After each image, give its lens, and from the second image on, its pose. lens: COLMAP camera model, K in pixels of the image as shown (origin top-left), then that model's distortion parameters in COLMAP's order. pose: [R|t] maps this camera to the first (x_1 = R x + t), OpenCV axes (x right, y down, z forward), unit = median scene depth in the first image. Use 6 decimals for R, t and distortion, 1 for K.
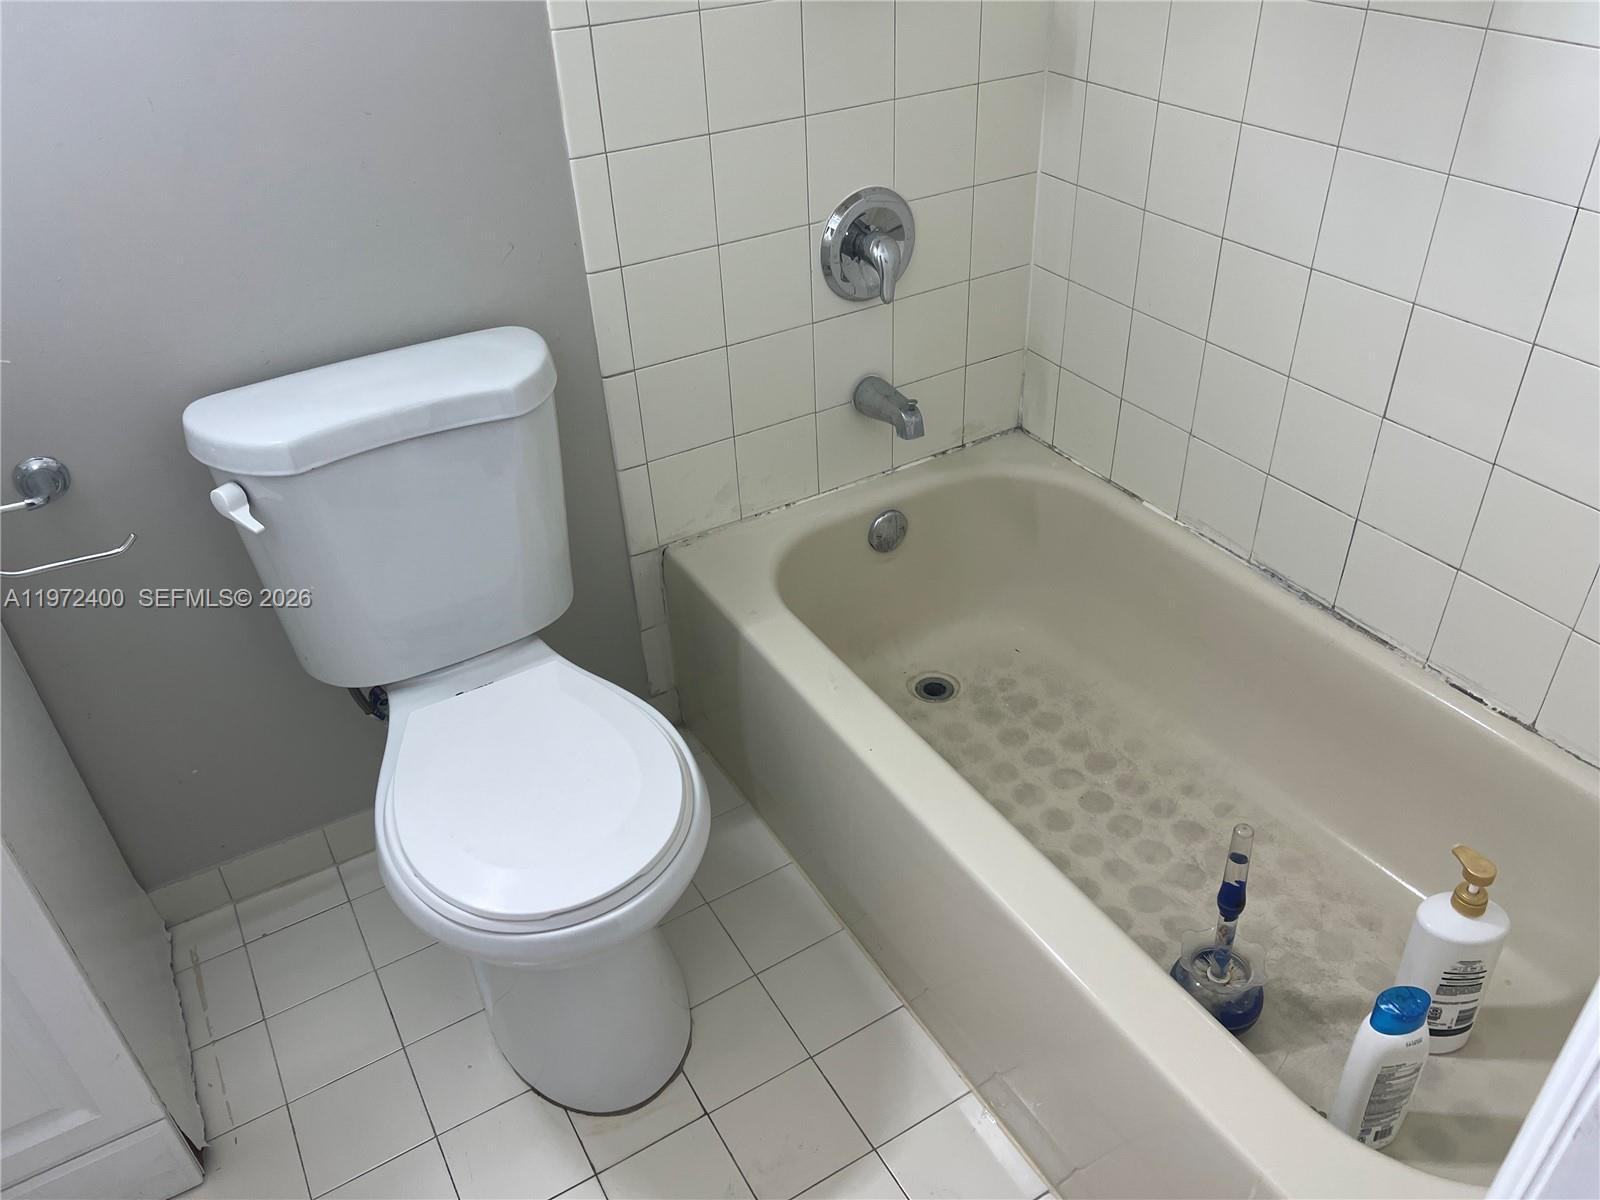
lens RADIAL K [[1207.3, 0, 803.6], [0, 1207.3, 607.6], [0, 0, 1]] dist [0.065197, -0.068595]
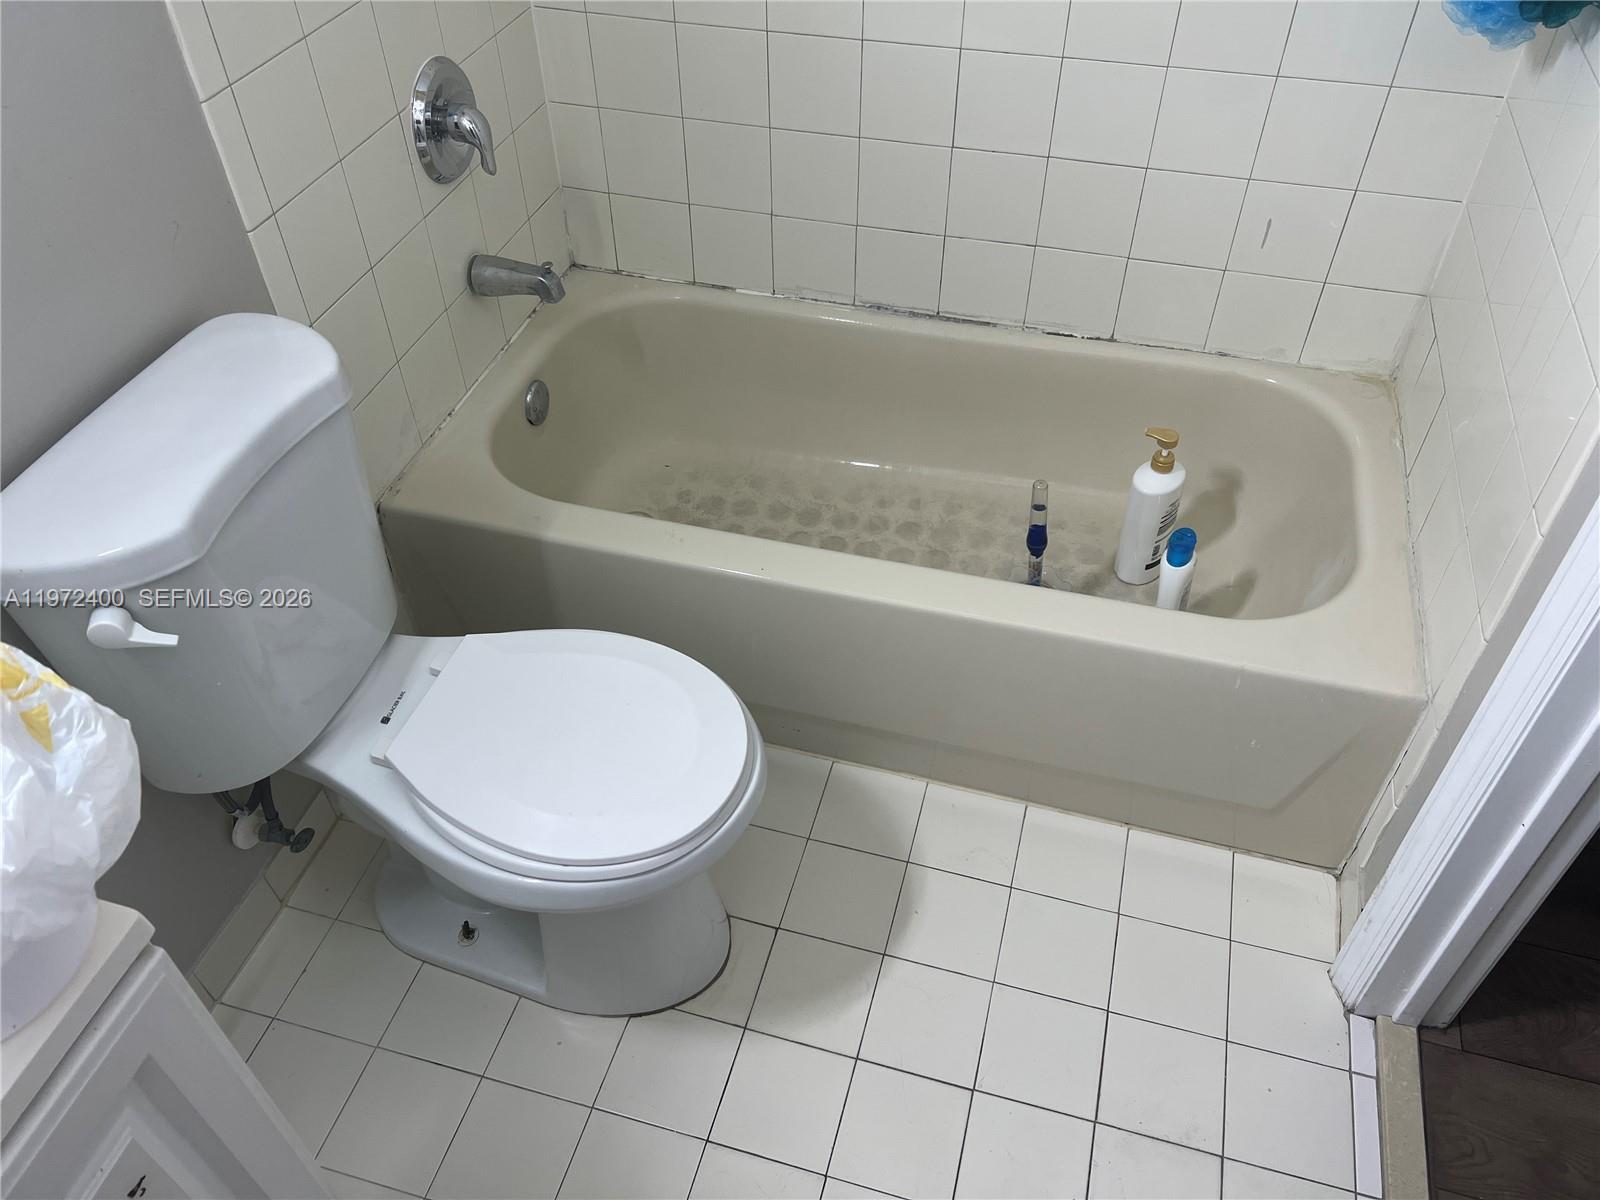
lens RADIAL K [[1207.3, 0, 803.6], [0, 1207.3, 607.6], [0, 0, 1]] dist [0.065197, -0.068595]
pose [[0.722023, -0.462614, 0.514463, -0.435588], [0.384755, 0.886475, 0.257150, -0.104052], [-0.575019, 0.012274, 0.818048, 0.070701]]
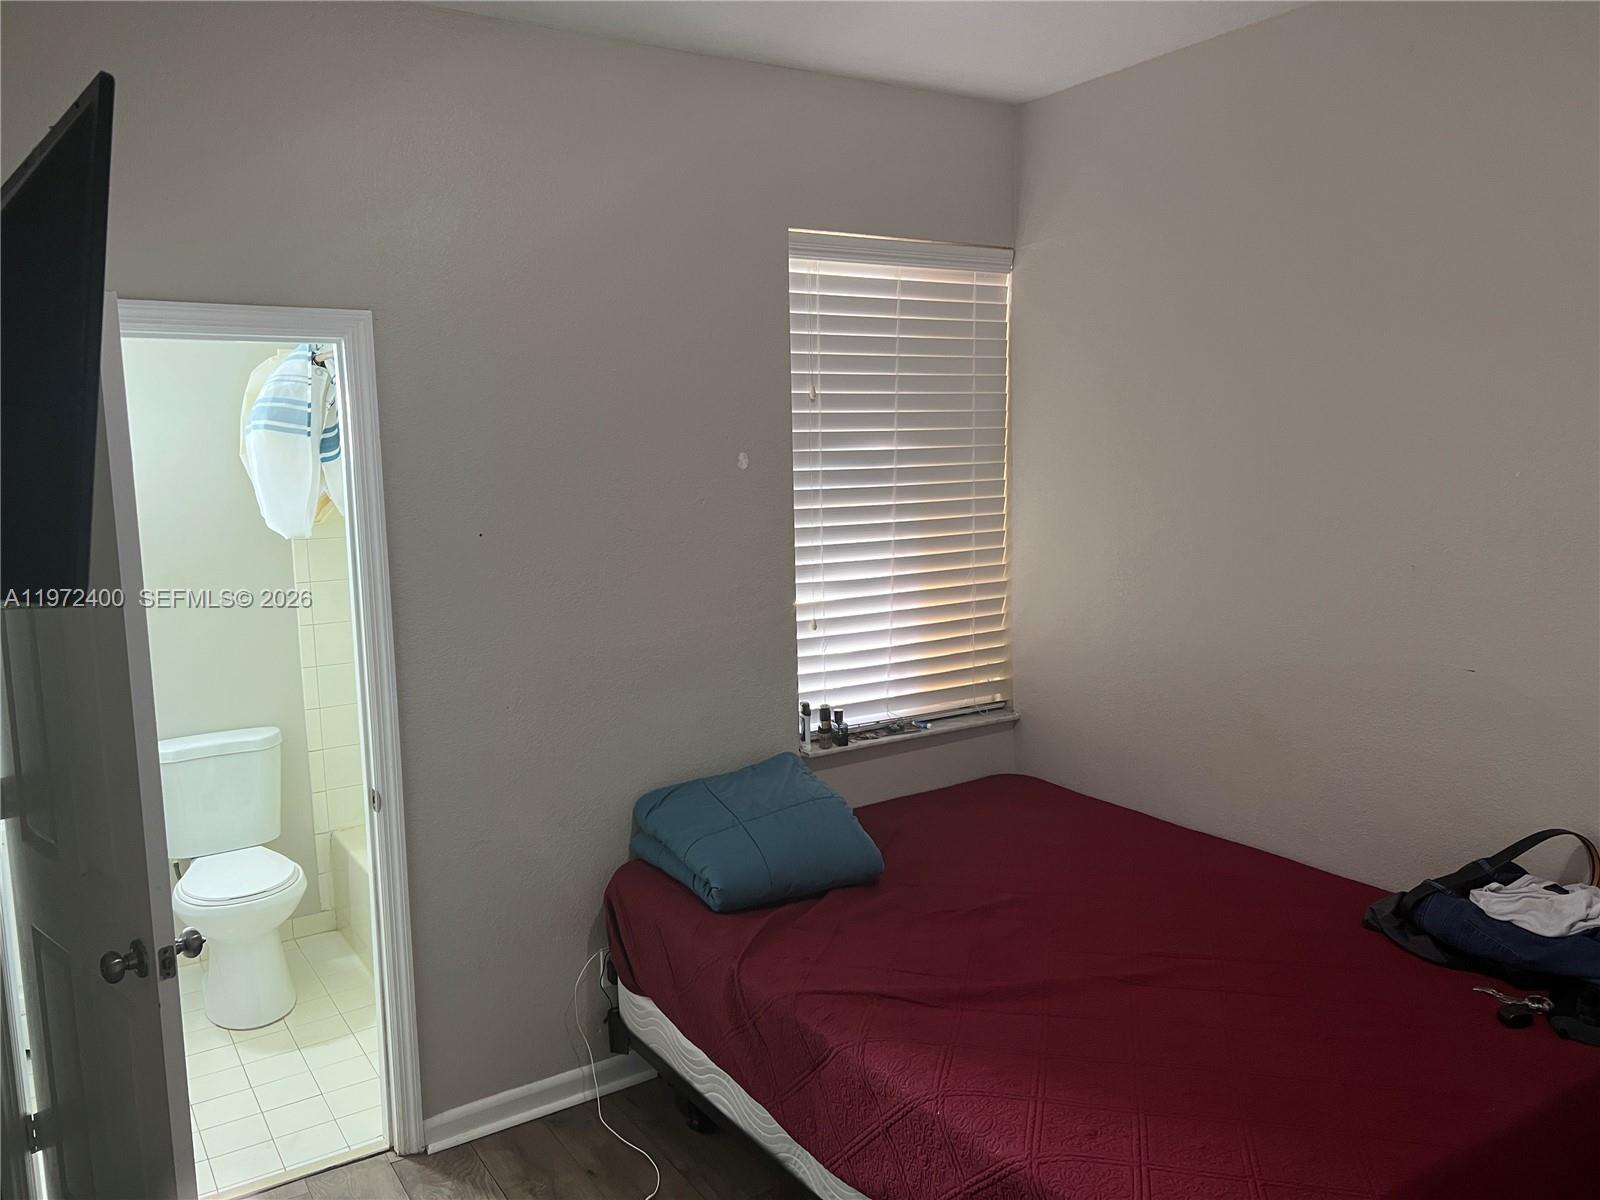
lens RADIAL K [[1207.3, 0, 803.6], [0, 1207.3, 607.6], [0, 0, 1]] dist [0.065197, -0.068595]
pose [[0.998455, 0.007127, 0.055107, 0.705286], [0.019187, 0.886513, -0.462306, 0.719298], [-0.052148, 0.462649, 0.885006, -1.389824]]
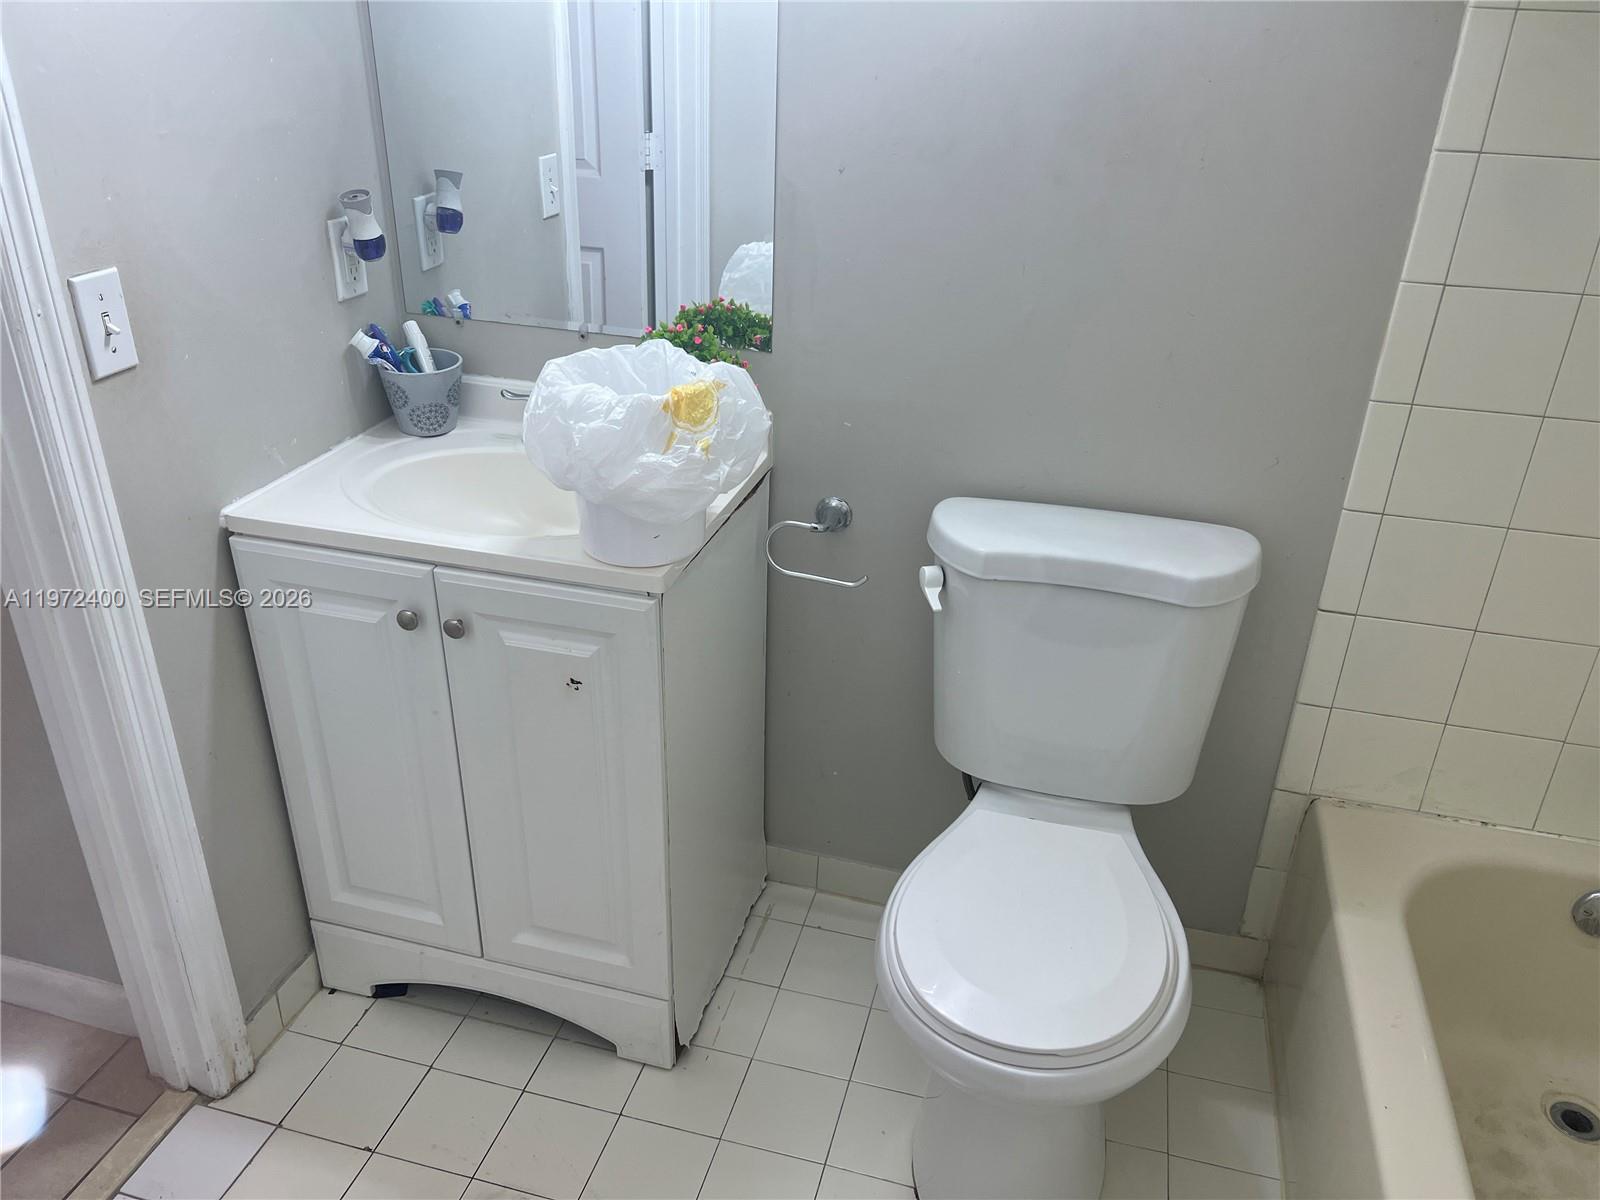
lens RADIAL K [[1207.3, 0, 803.6], [0, 1207.3, 607.6], [0, 0, 1]] dist [0.065197, -0.068595]
pose [[0.699321, 0.375373, -0.608314, 0.141697], [-0.453459, 0.890824, 0.028403, -0.031195], [0.552562, 0.255983, 0.793188, -0.007245]]
